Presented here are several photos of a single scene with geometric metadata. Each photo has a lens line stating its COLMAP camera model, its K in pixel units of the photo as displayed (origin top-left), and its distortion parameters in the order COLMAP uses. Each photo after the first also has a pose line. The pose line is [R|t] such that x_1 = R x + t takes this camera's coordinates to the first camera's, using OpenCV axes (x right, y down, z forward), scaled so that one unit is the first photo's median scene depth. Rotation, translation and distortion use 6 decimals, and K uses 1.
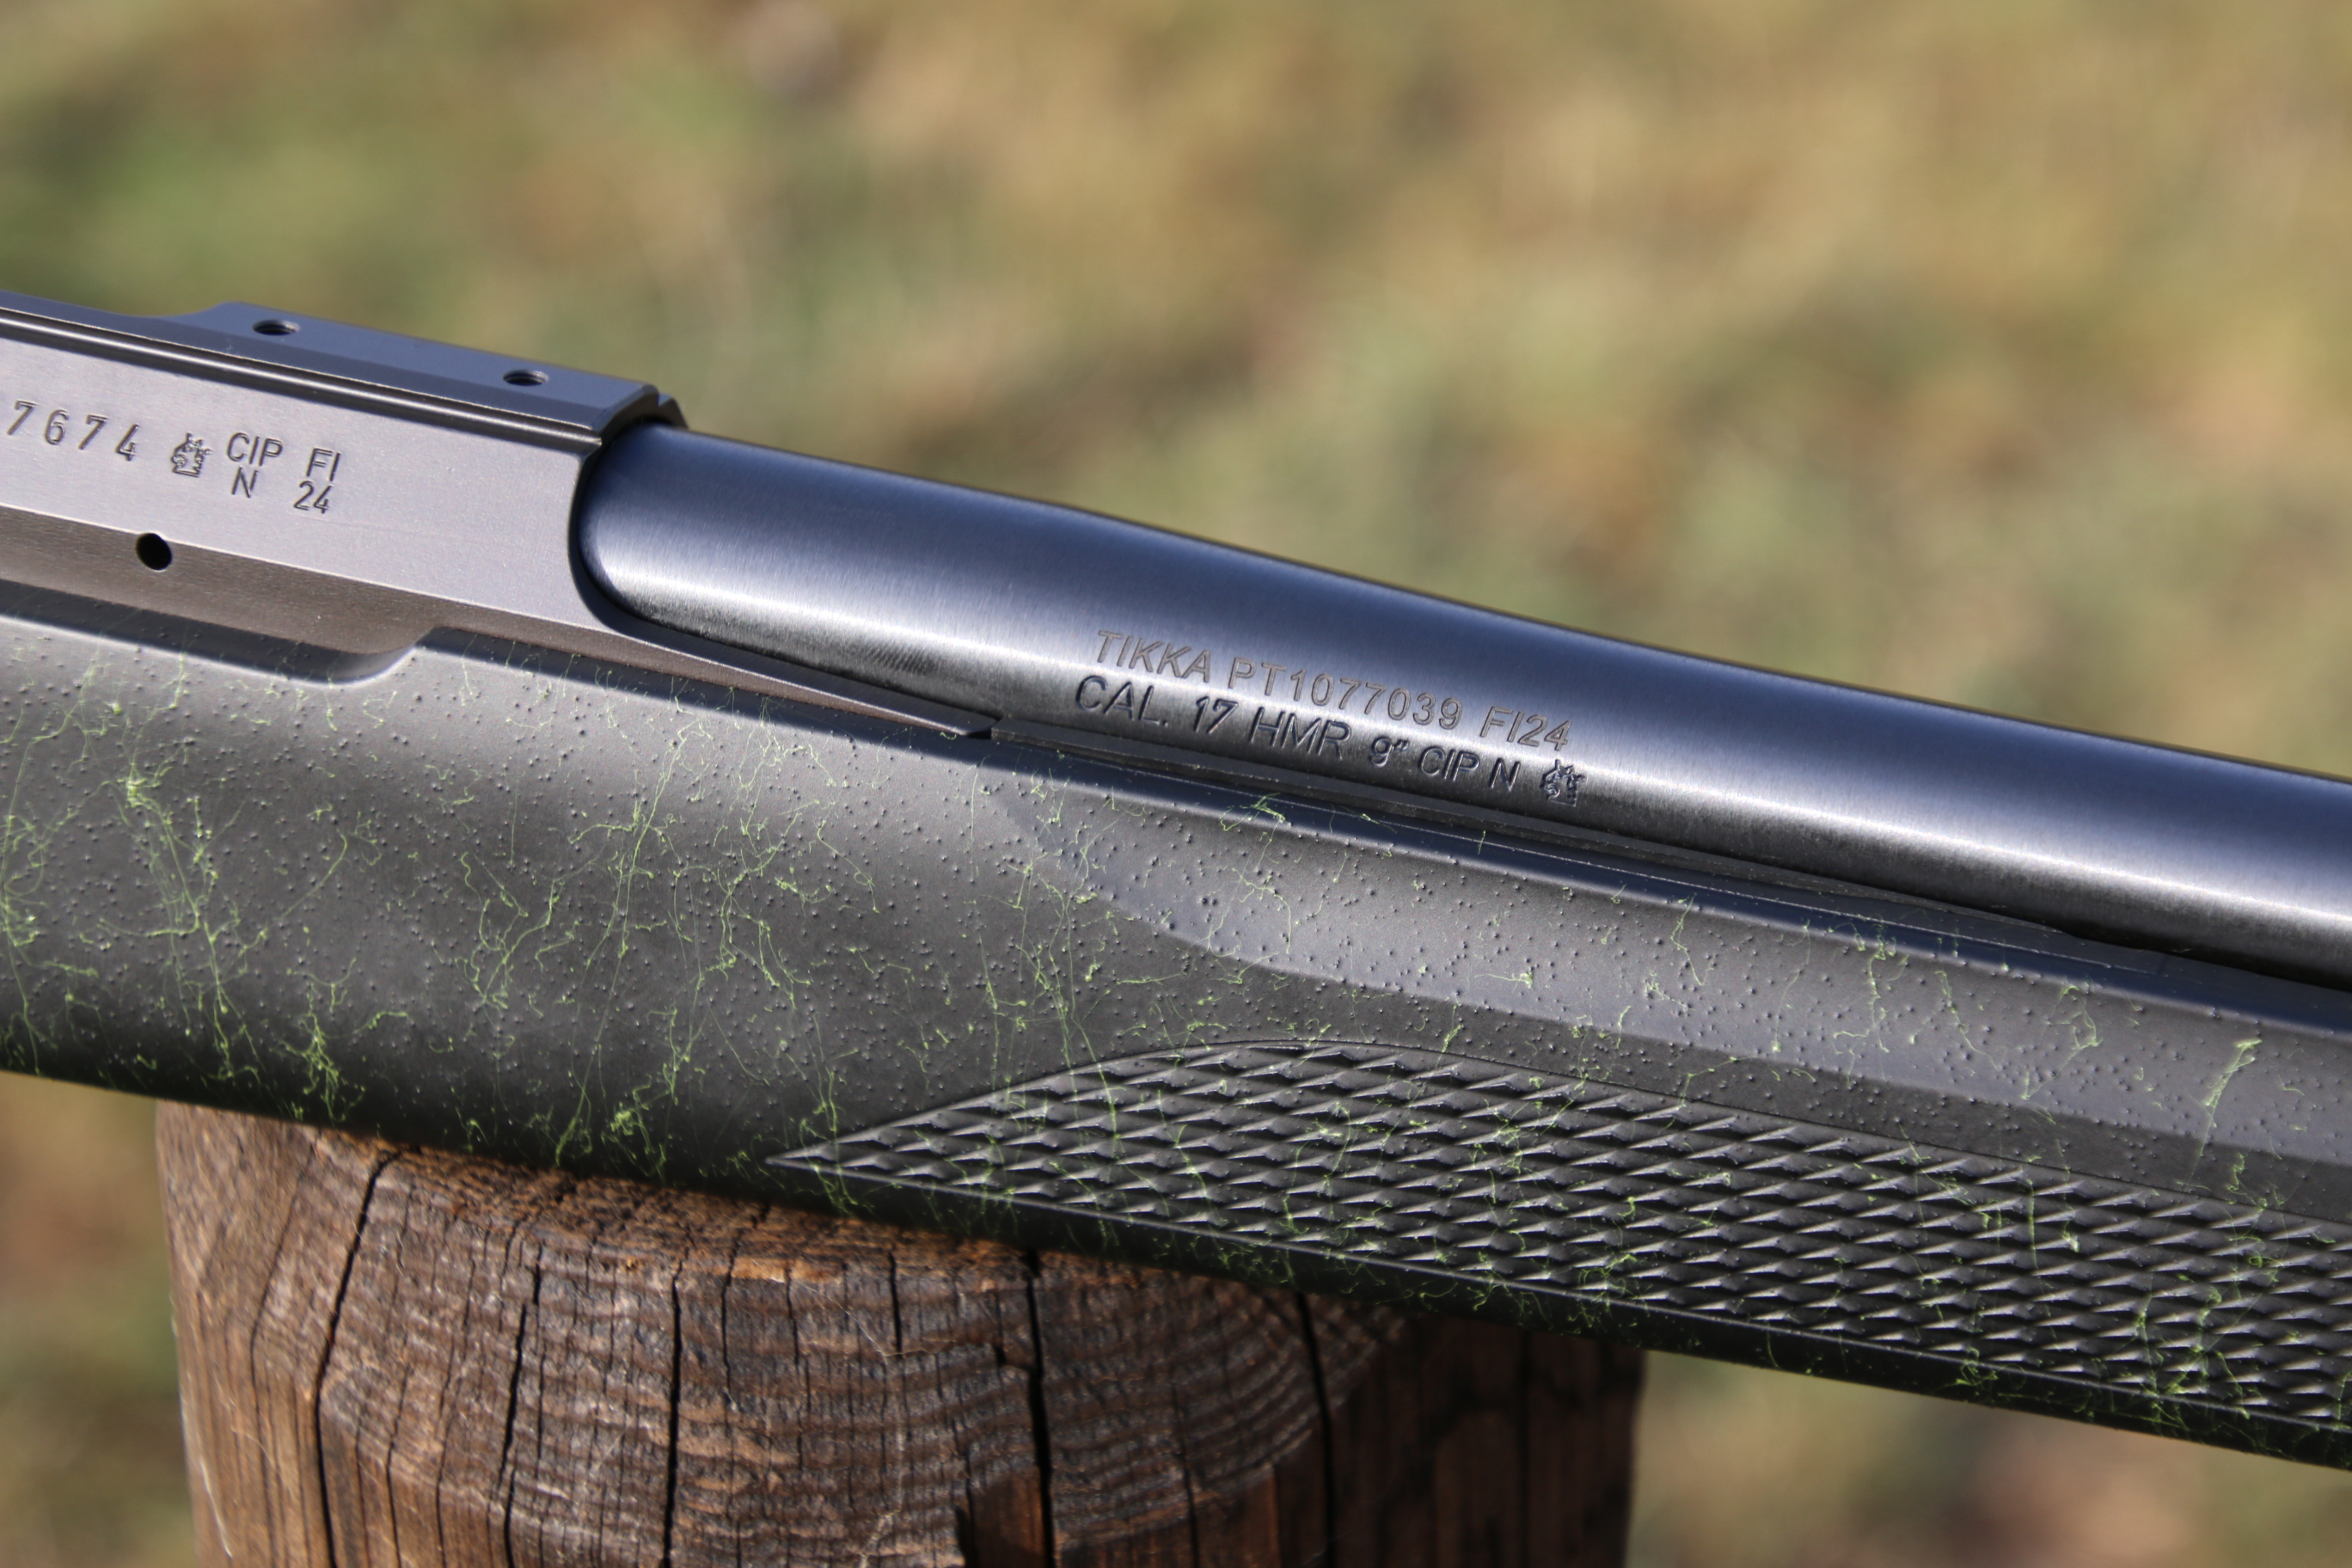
lens RADIAL K [[5535.8, 0, 1240.3], [0, 5535.8, 783.7], [0, 0, 1]] dist [0.558739, 0.038069]
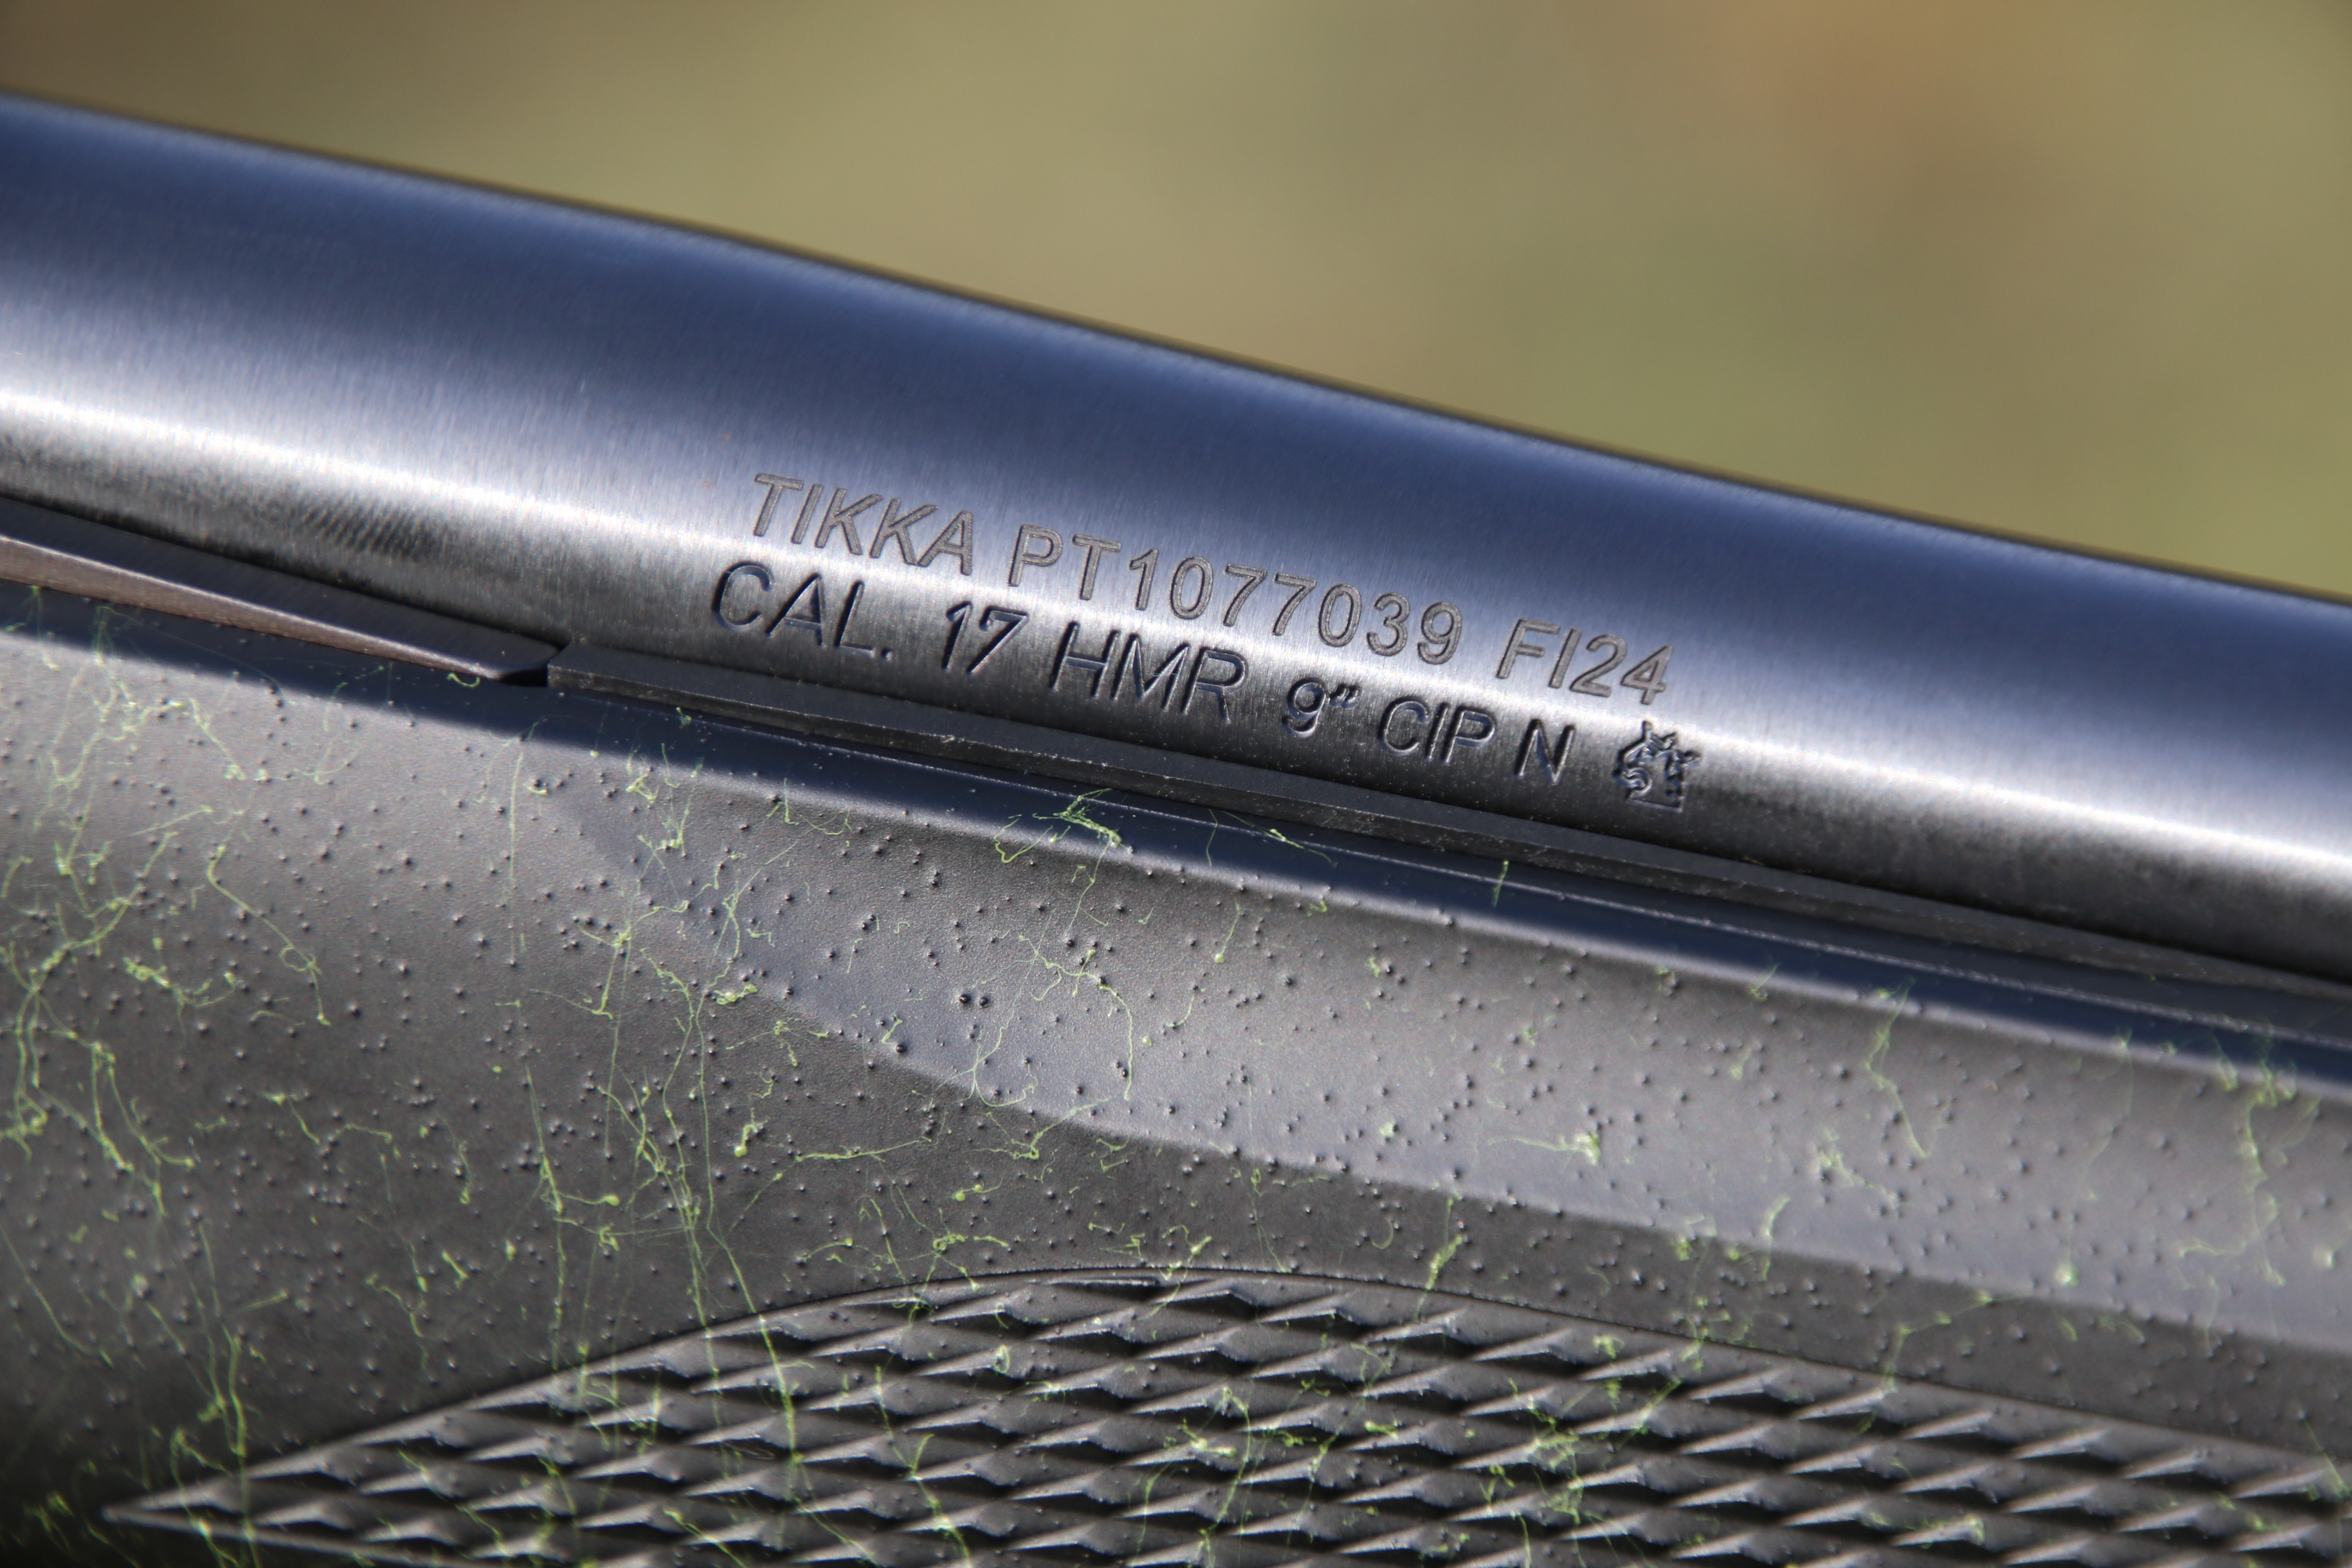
lens RADIAL K [[15860.8, 0, 1176.0], [0, 15860.8, 784.0], [0, 0, 1]] dist [1.577013, -2.570322]
pose [[0.999962, -0.005817, 0.006468, 0.003644], [0.005737, 0.999907, 0.012400, -0.016726], [-0.006539, -0.012362, 0.999902, -0.468302]]
